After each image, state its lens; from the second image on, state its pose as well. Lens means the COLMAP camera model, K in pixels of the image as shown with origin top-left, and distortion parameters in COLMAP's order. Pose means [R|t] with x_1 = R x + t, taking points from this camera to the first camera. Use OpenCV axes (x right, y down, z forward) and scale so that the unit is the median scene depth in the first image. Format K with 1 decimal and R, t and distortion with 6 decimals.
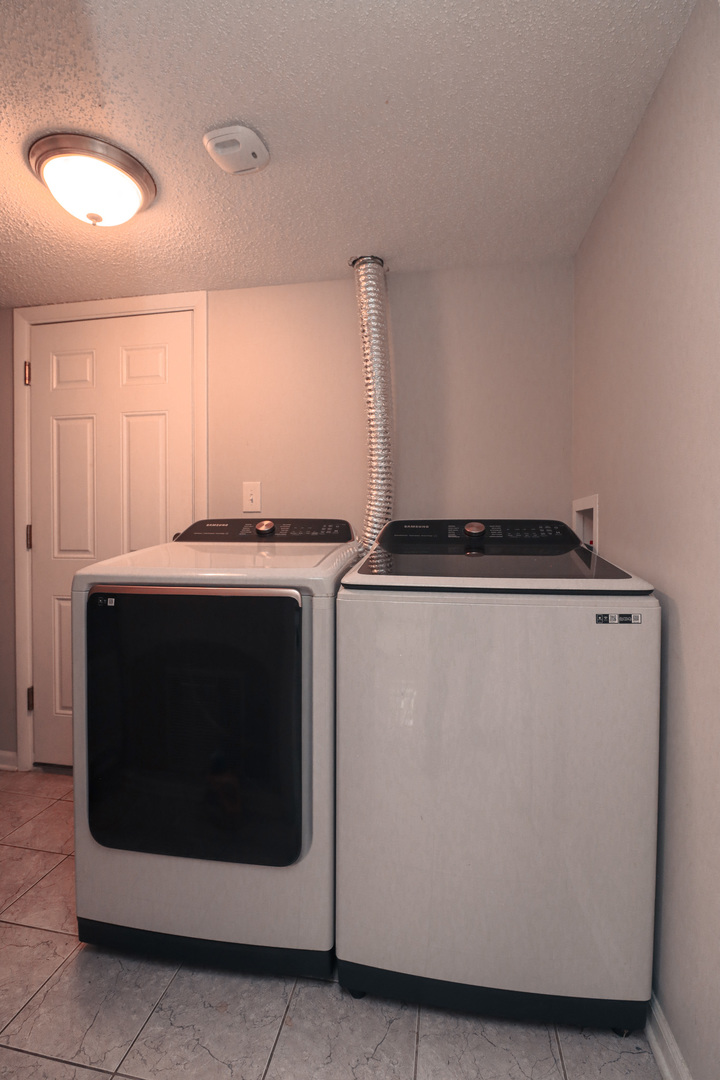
lens RADIAL K [[495.3, 0, 360.0], [0, 495.3, 540.0], [0, 0, 1]] dist [-0.001386, -0.013564]
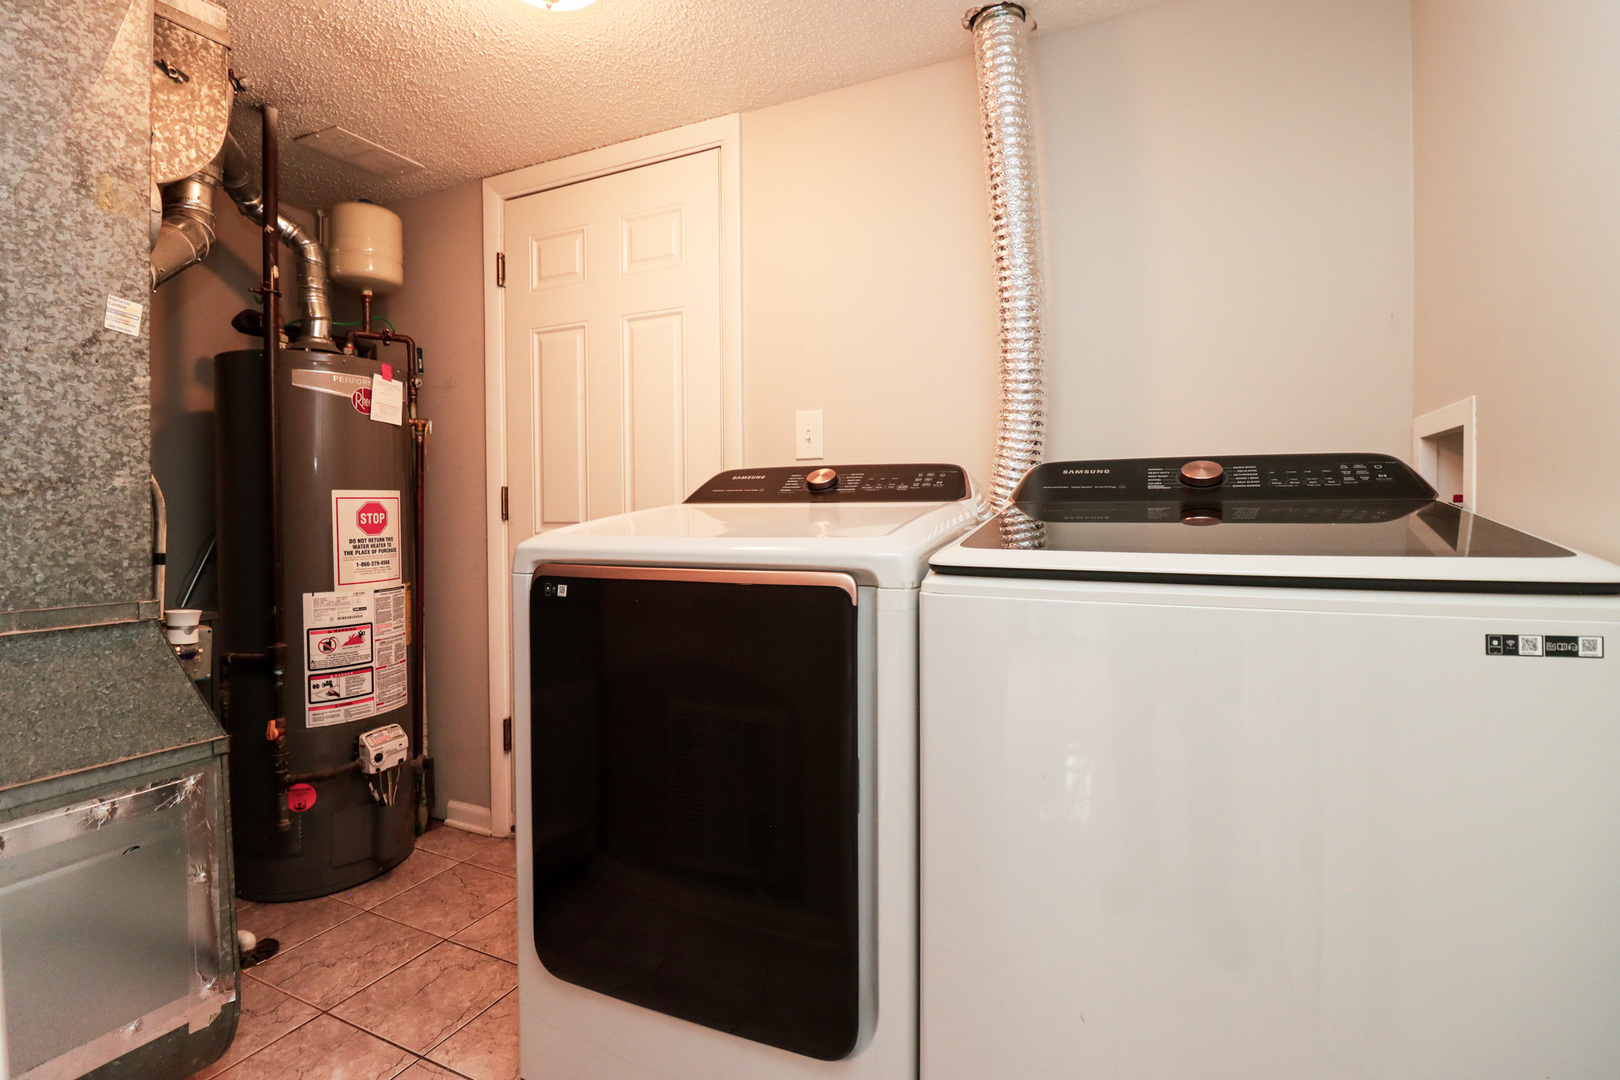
lens RADIAL K [[743.0, 0, 817.2], [0, 743.0, 528.8], [0, 0, 1]] dist [-0.001386, -0.013564]
pose [[0.965753, -0.002081, -0.259456, 0.038130], [0.004207, 0.999962, 0.007640, 0.028265], [0.259430, -0.008470, 0.965725, 0.119663]]
